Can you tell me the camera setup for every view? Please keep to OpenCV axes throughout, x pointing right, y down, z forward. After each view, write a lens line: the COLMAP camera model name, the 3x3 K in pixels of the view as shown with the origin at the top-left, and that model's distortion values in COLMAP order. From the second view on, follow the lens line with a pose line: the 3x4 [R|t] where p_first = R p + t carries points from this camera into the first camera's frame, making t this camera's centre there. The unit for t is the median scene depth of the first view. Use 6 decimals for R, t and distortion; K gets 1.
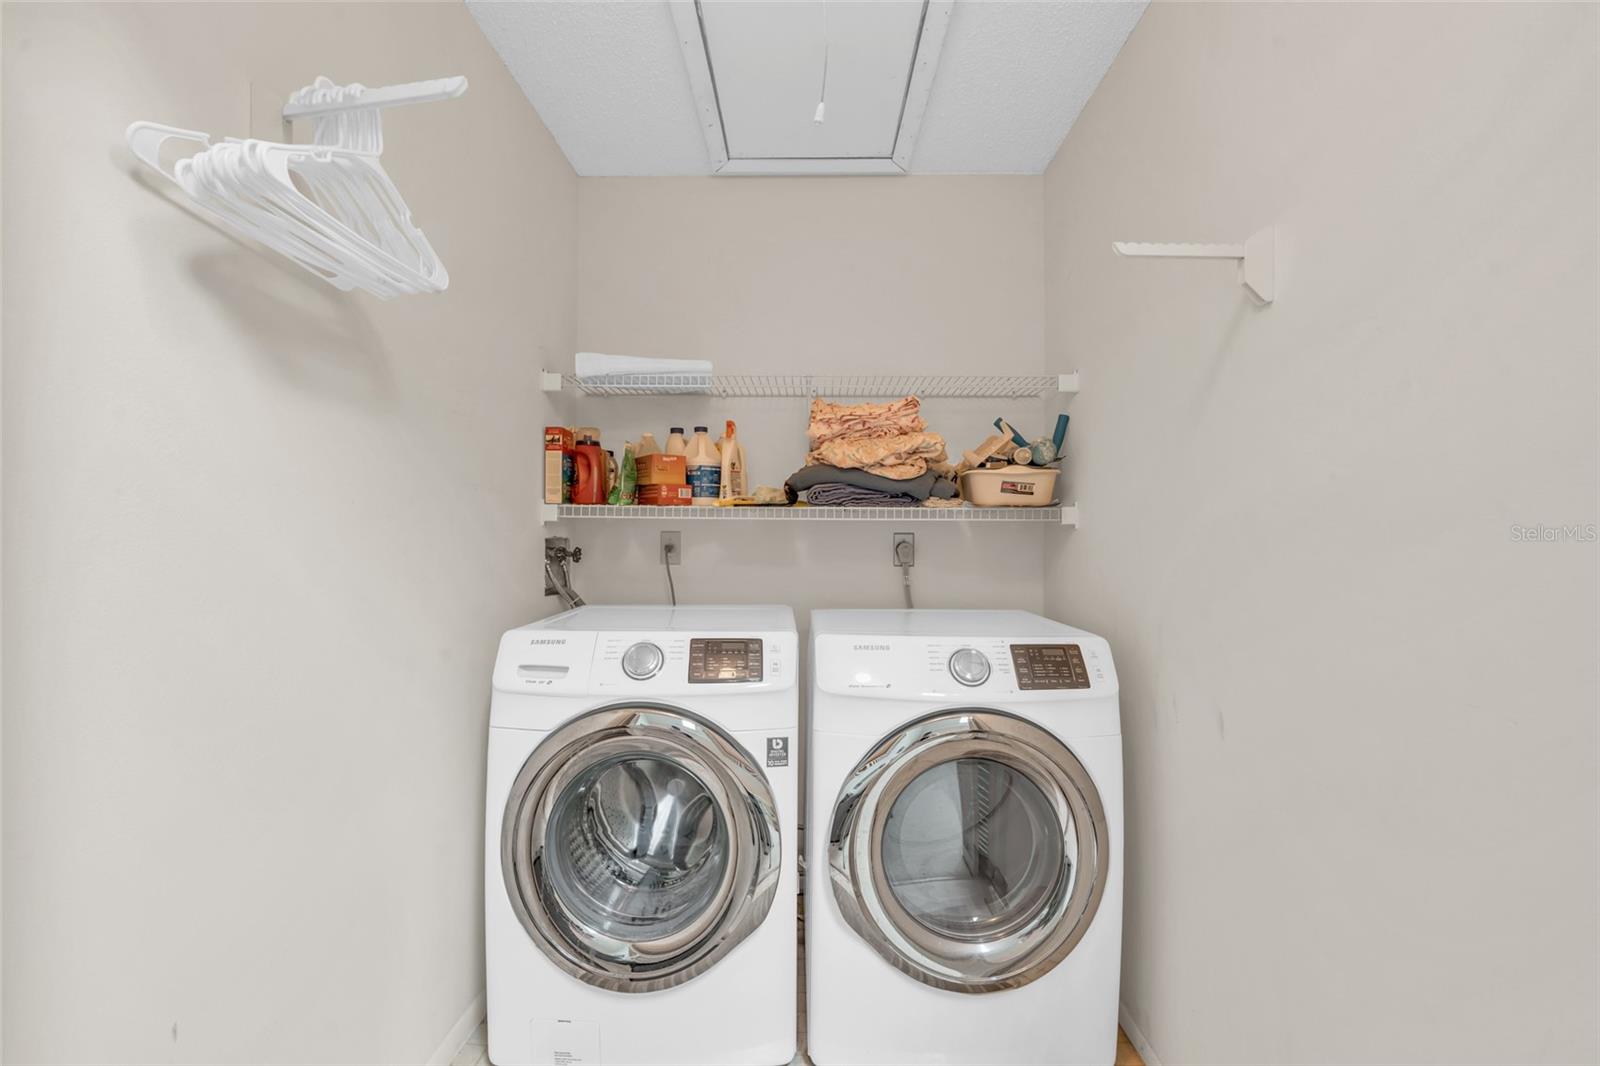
lens RADIAL K [[725.2, 0, 797.2], [0, 725.2, 530.8], [0, 0, 1]] dist [-0.004072, -0.000073]
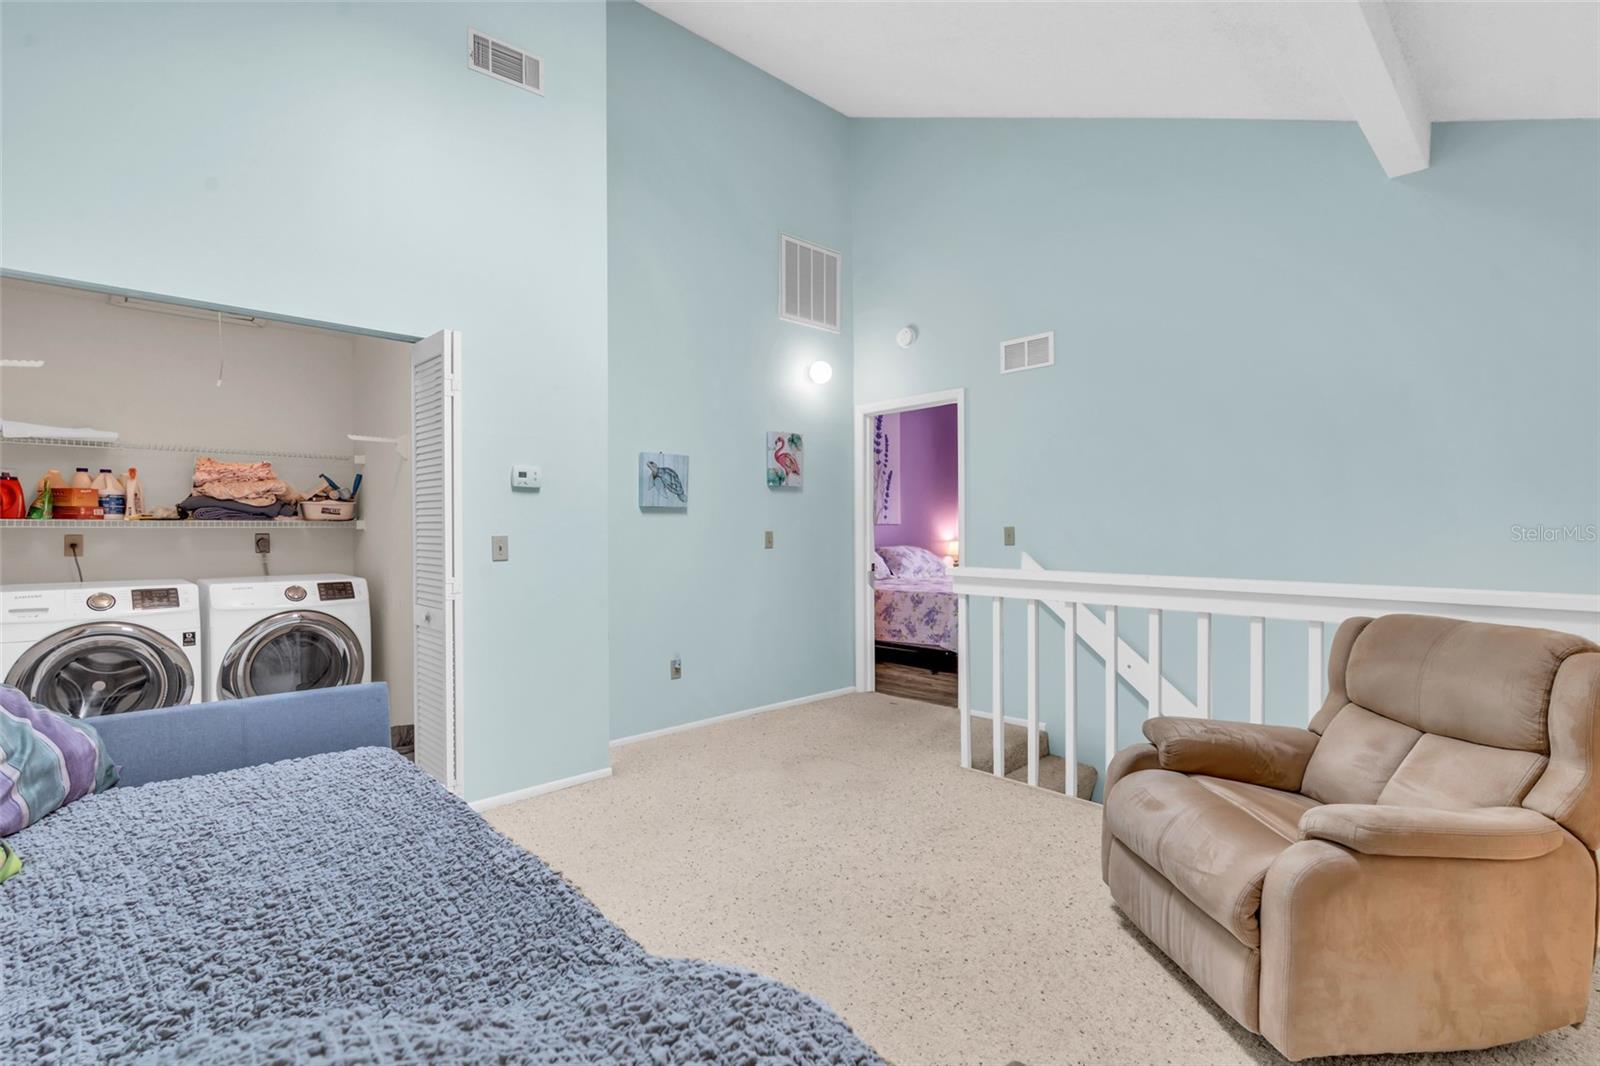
lens RADIAL K [[725.2, 0, 797.2], [0, 725.2, 530.8], [0, 0, 1]] dist [-0.004072, -0.000073]
pose [[0.716696, -0.011546, 0.697290, -0.164320], [0.000469, 0.999871, 0.016074, -0.035426], [-0.697385, -0.011193, 0.716609, -1.298482]]
